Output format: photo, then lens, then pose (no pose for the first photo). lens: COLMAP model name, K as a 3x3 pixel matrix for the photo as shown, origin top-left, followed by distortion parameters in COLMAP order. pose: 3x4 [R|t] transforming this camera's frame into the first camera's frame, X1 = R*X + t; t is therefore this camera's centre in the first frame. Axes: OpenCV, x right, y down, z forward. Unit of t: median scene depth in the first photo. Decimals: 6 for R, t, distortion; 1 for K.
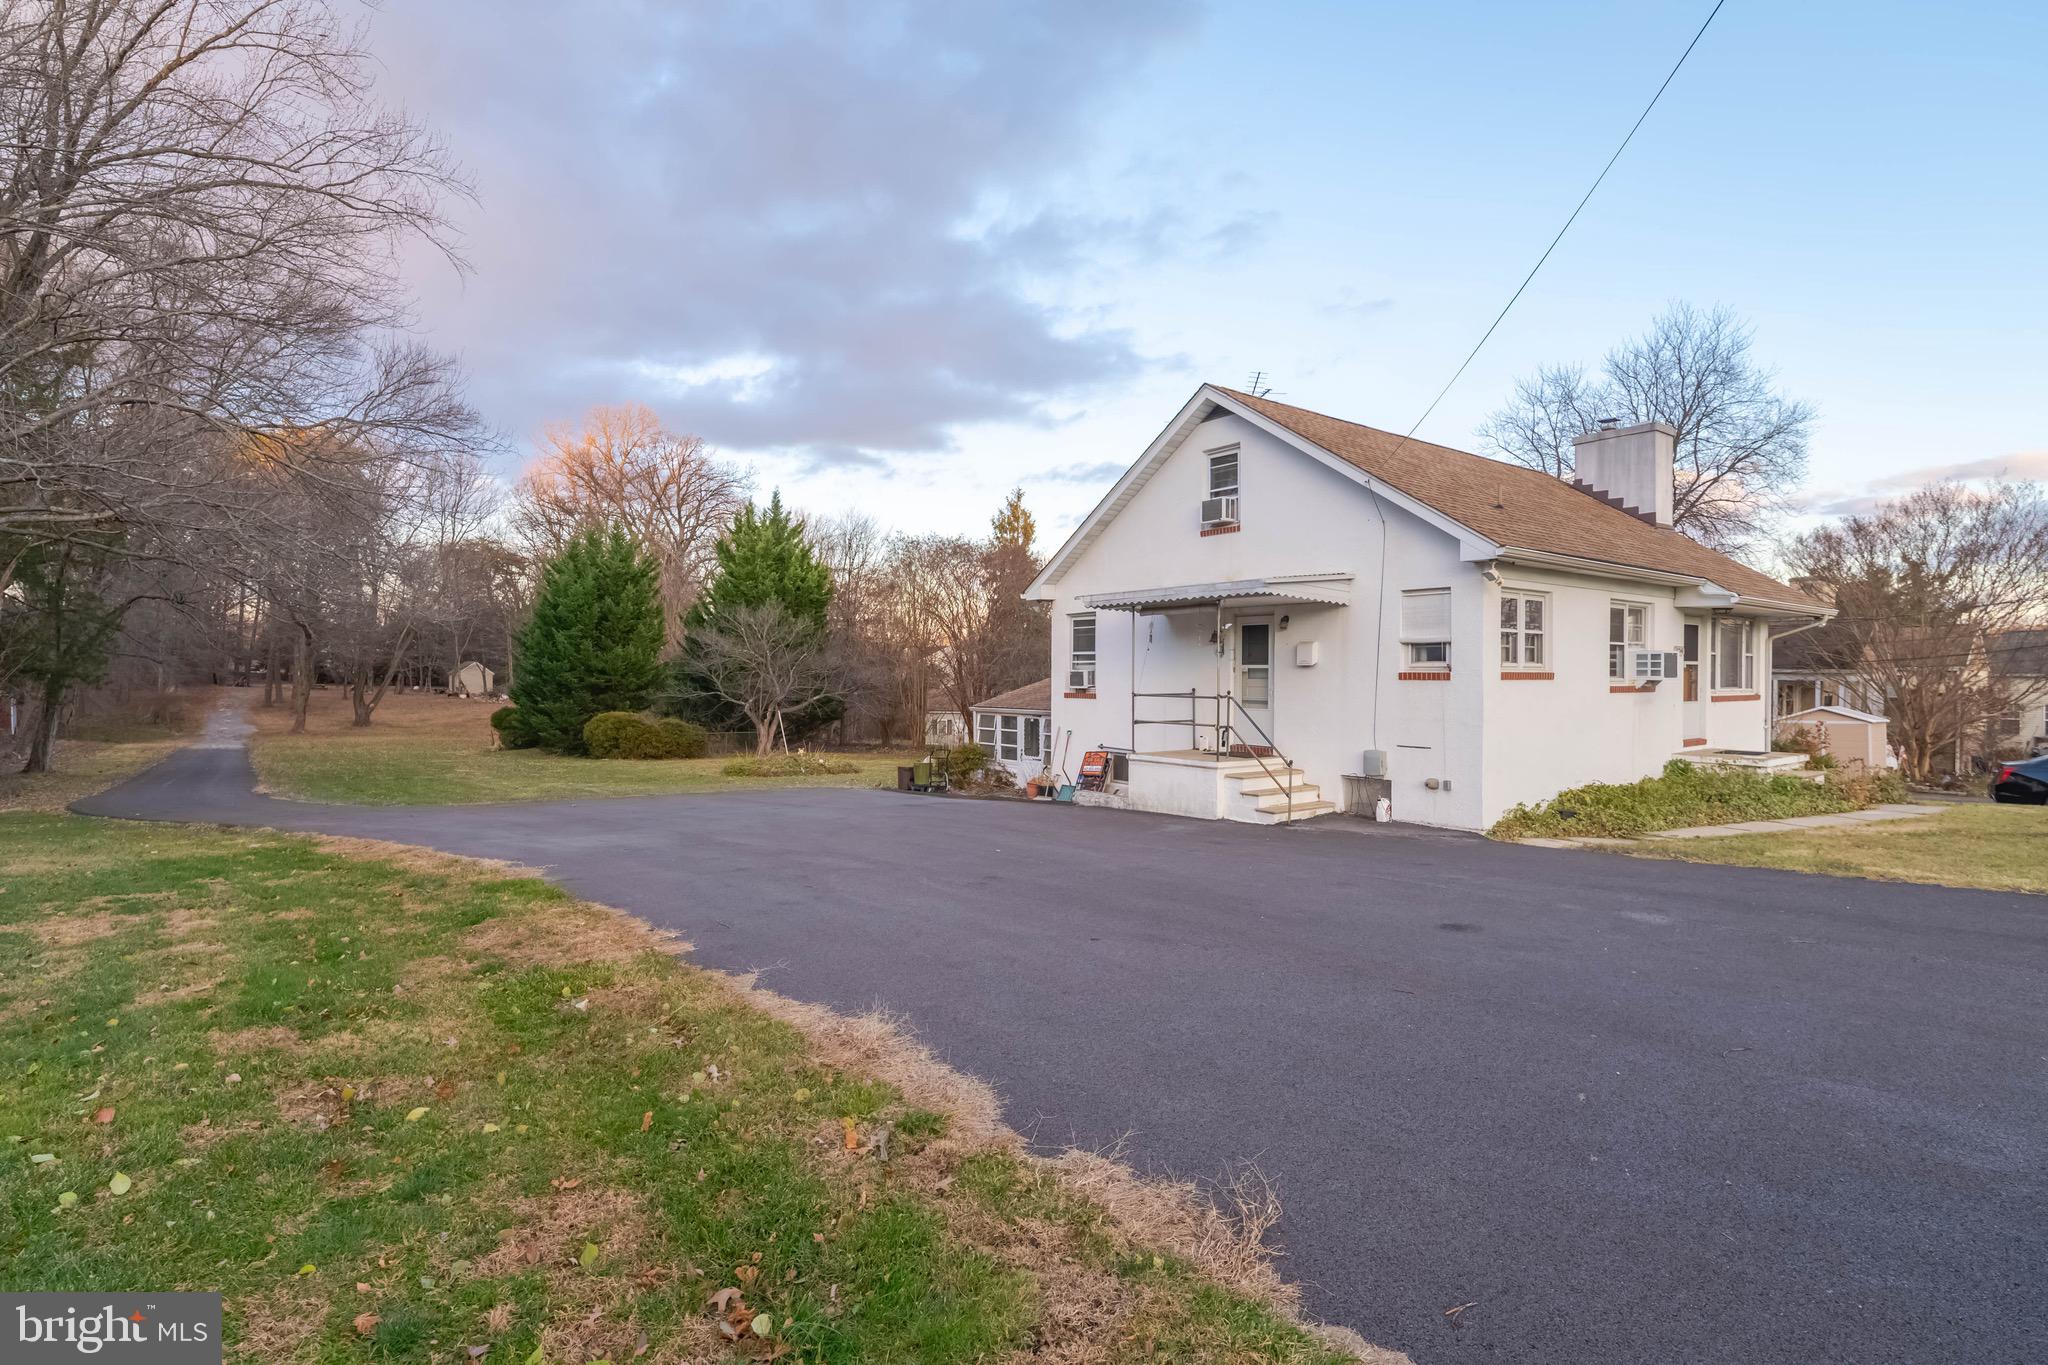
lens RADIAL K [[983.5, 0, 1030.8], [0, 983.5, 681.1], [0, 0, 1]] dist [-0.002779, -0.001637]
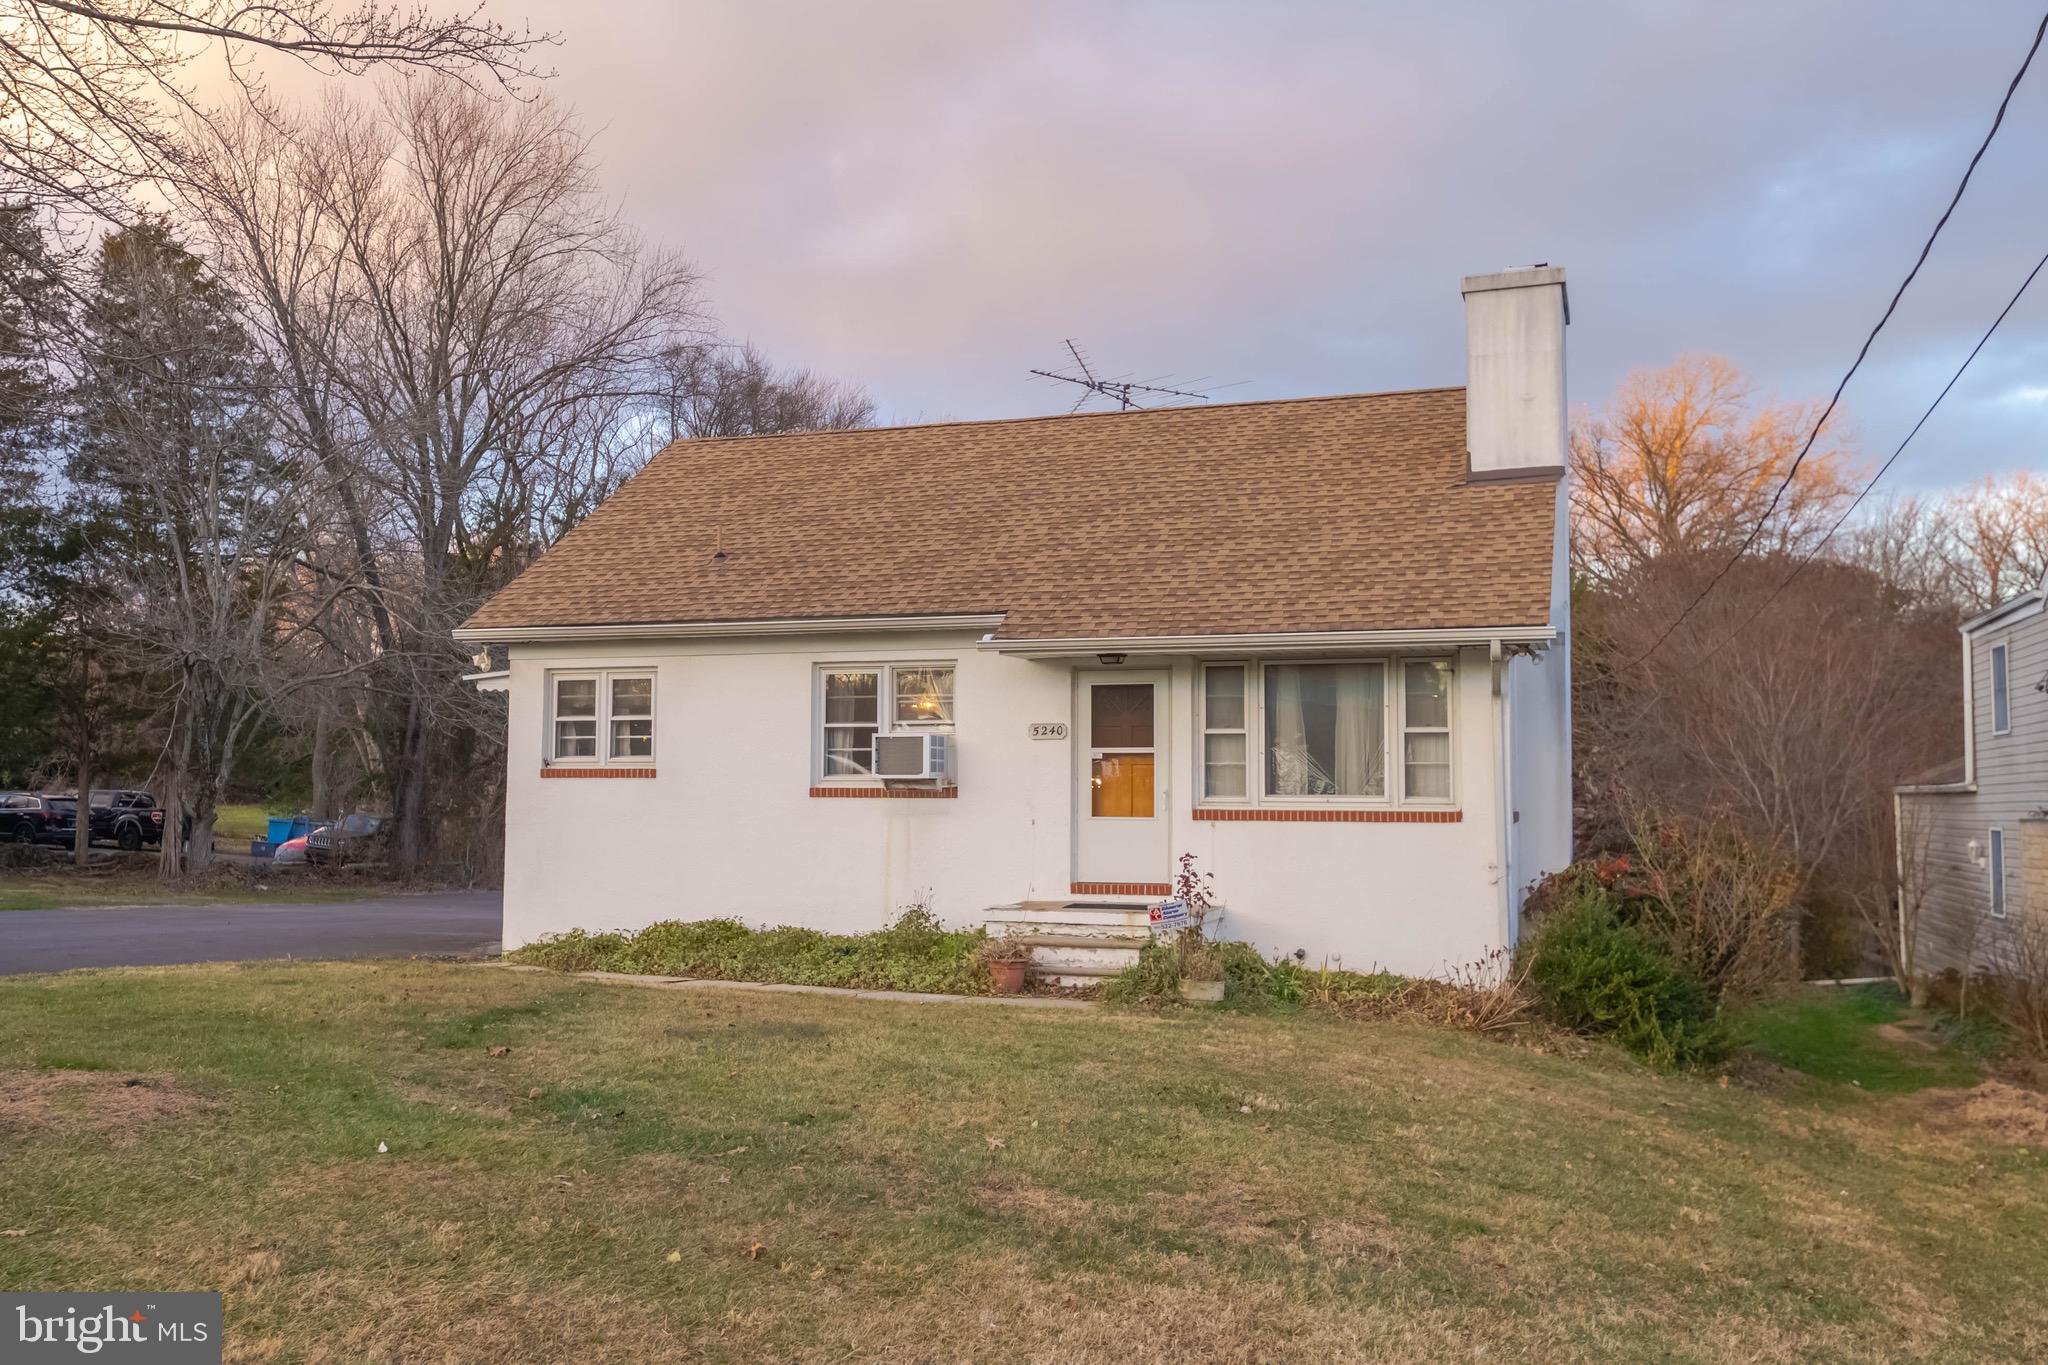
lens RADIAL K [[1784.8, 0, 987.6], [0, 1784.8, 689.5], [0, 0, 1]] dist [-0.005832, 0.002306]
pose [[0.547654, -0.054275, -0.834943, 1.018124], [-0.012062, 0.997278, -0.072739, 0.015555], [0.836618, 0.049907, 0.545508, 0.241967]]
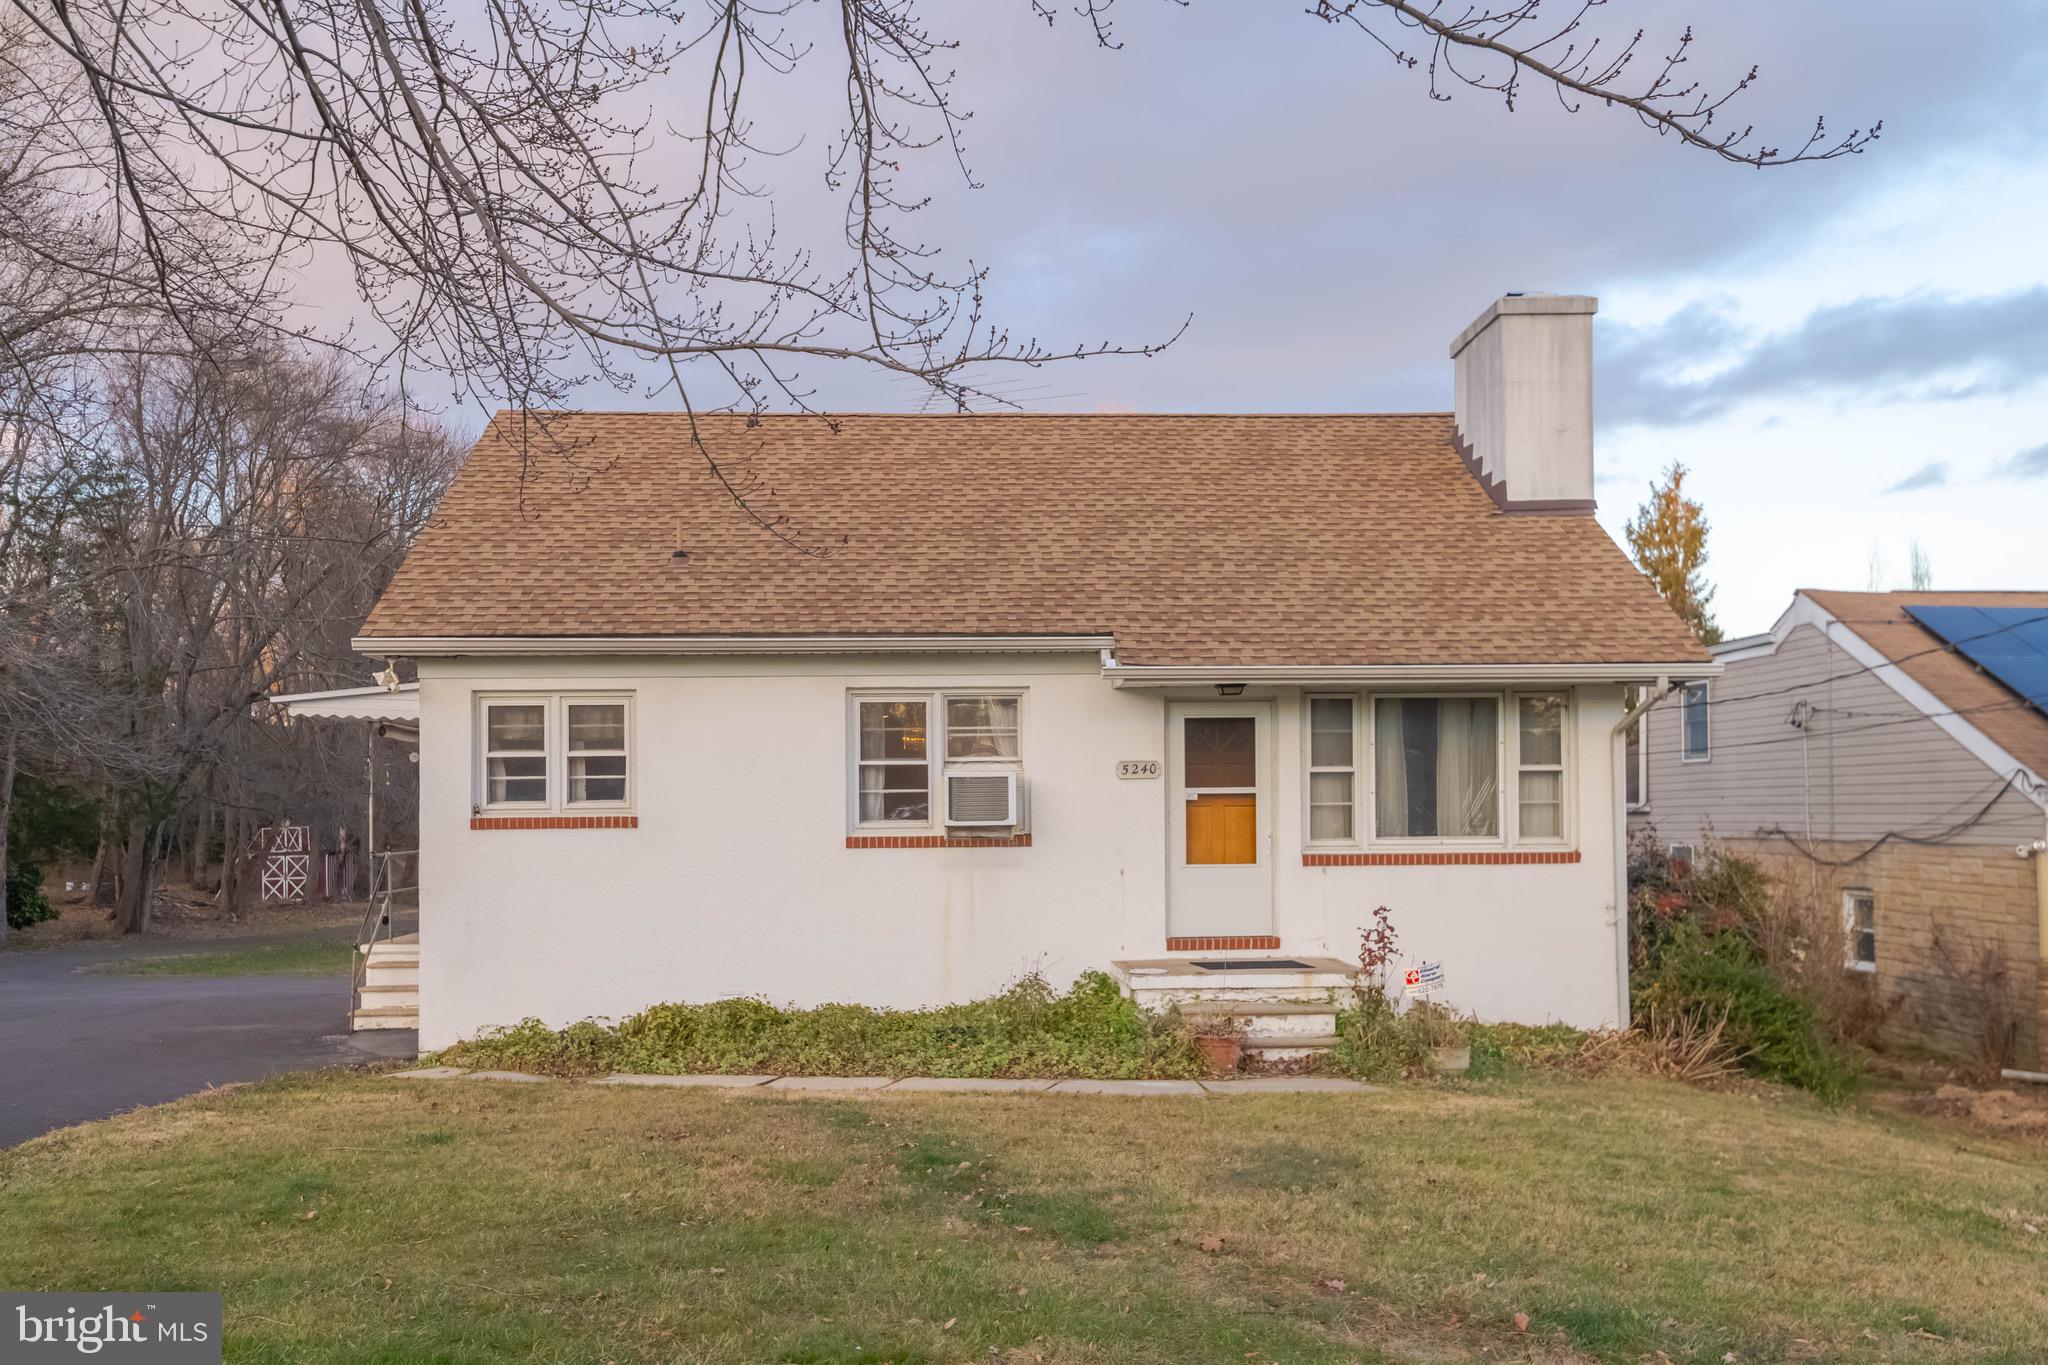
lens RADIAL K [[1733.1, 0, 1027.2], [0, 1733.1, 790.2], [0, 0, 1]] dist [0.011430, 0.002265]
pose [[0.825079, -0.020991, -0.564627, 0.748229], [0.007920, 0.999641, -0.025589, 0.002646], [0.564962, 0.016641, 0.824949, 0.121799]]
